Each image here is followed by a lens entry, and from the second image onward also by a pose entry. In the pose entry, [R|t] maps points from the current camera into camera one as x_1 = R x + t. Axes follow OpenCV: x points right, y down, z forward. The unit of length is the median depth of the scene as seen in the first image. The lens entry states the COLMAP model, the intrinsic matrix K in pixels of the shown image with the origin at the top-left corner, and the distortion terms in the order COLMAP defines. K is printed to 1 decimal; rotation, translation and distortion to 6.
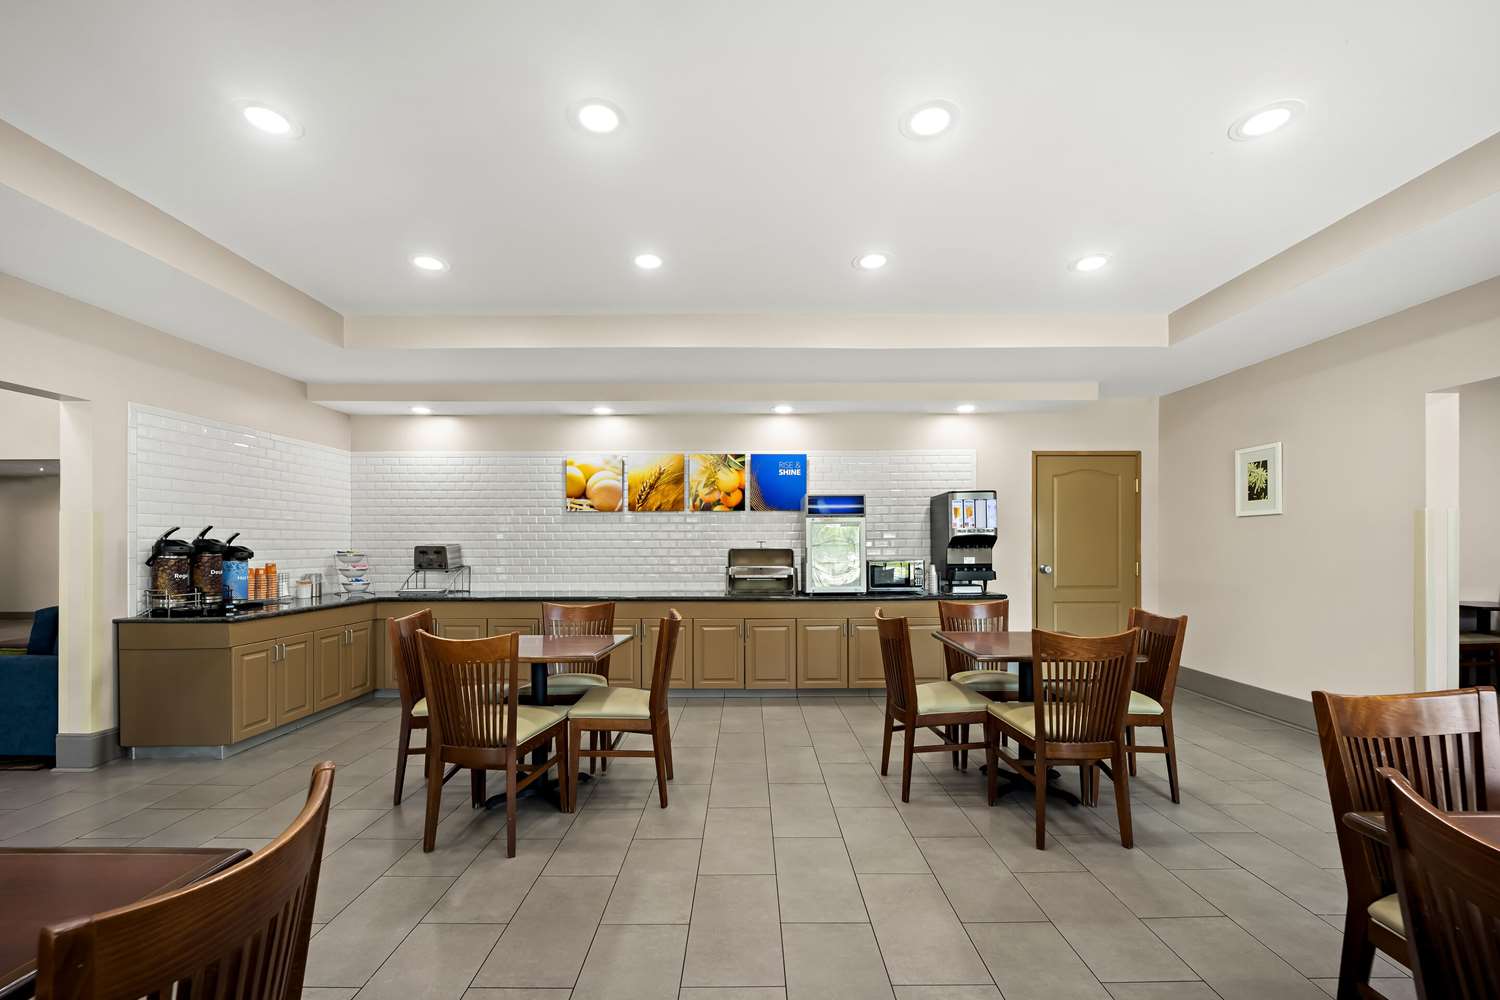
lens RADIAL K [[614.0, 0, 770.3], [0, 614.0, 540.3], [0, 0, 1]] dist [-0.016627, -0.000071]
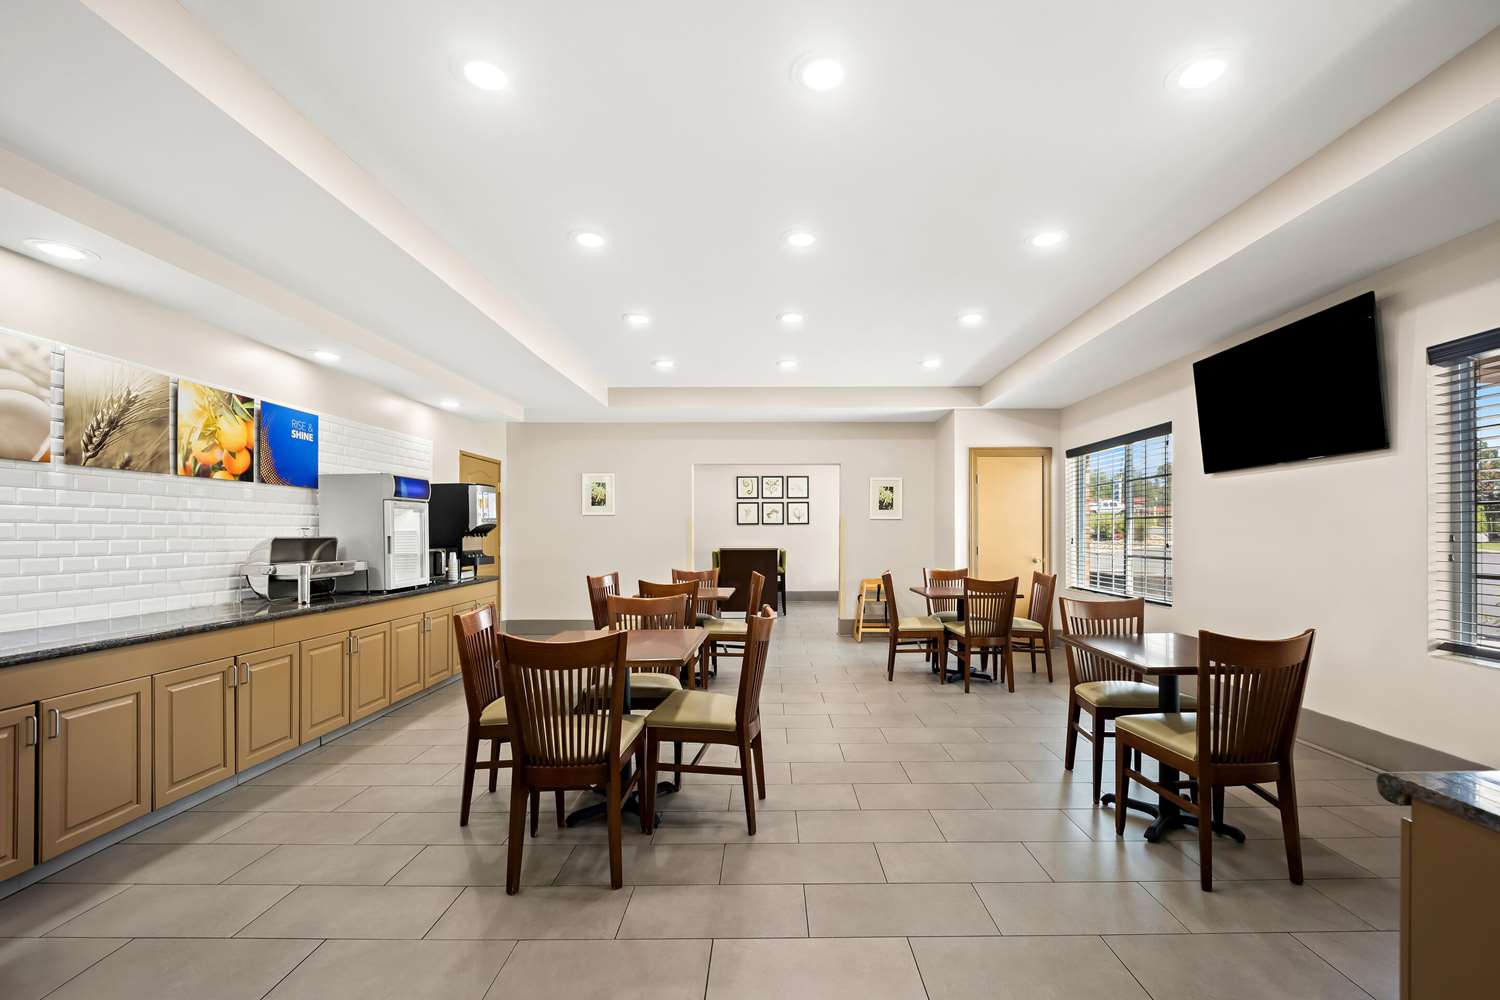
lens RADIAL K [[614.0, 0, 772.3], [0, 614.0, 531.6], [0, 0, 1]] dist [-0.016627, -0.000071]
pose [[0.016458, 0.003762, 0.999857, -0.705728], [-0.007730, 0.999964, -0.003635, 0.004436], [-0.999835, -0.007669, 0.016487, 0.416851]]
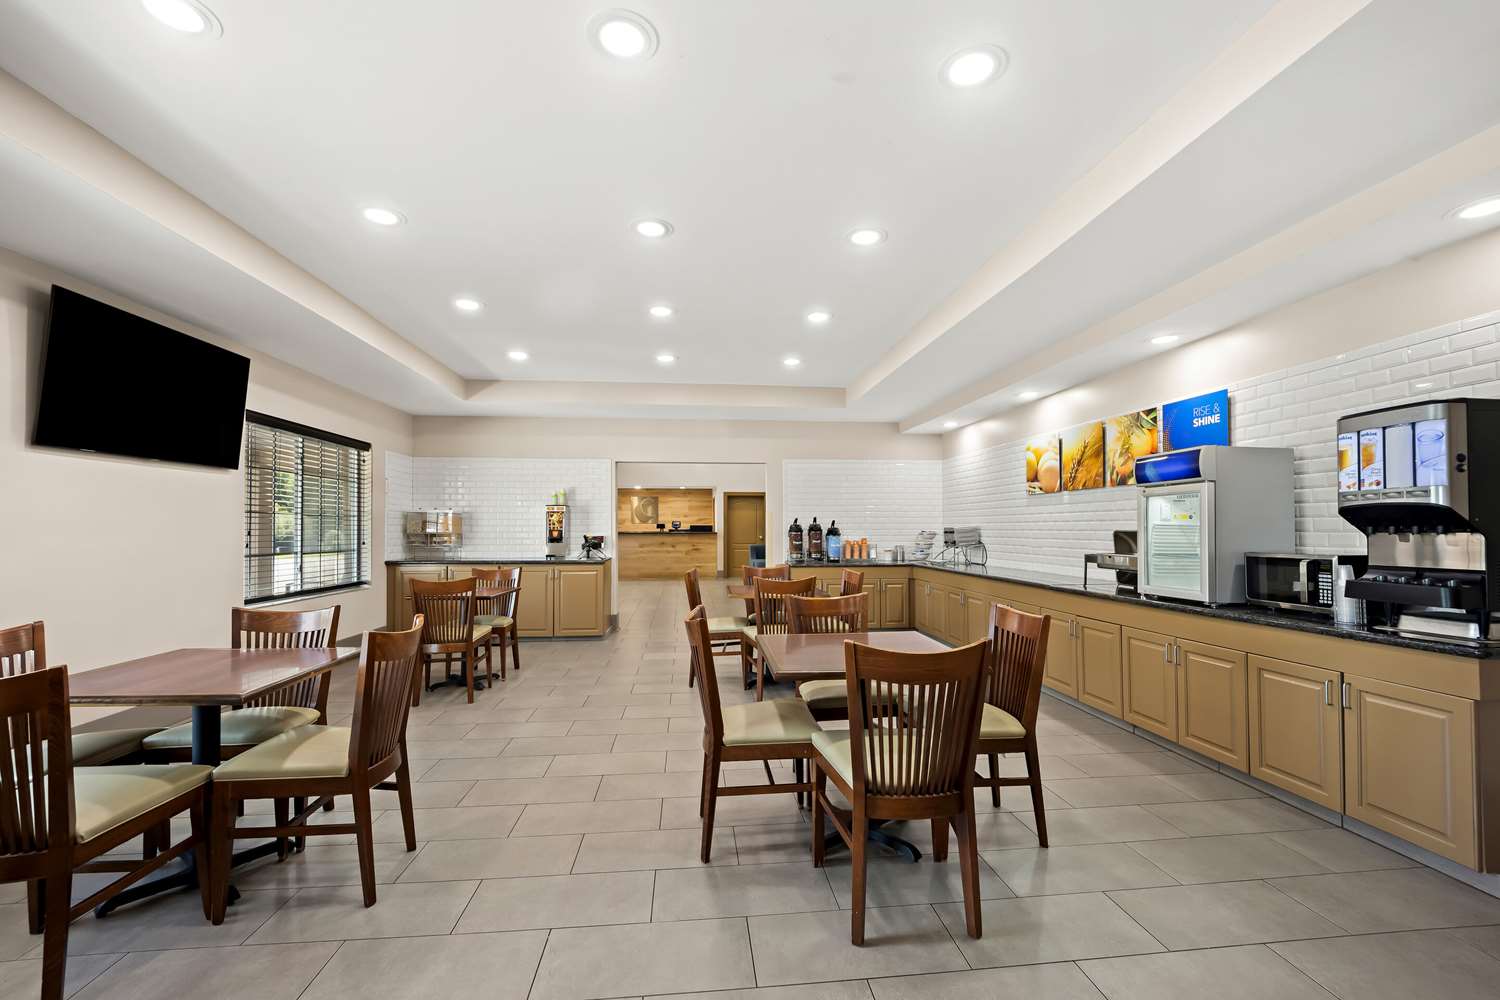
lens RADIAL K [[614.0, 0, 752.7], [0, 614.0, 511.2], [0, 0, 1]] dist [-0.016627, -0.000071]
pose [[0.079860, -0.025528, -0.996479, 0.672164], [0.010472, 0.999638, -0.024769, 0.001975], [0.996751, -0.008457, 0.080098, 0.441893]]
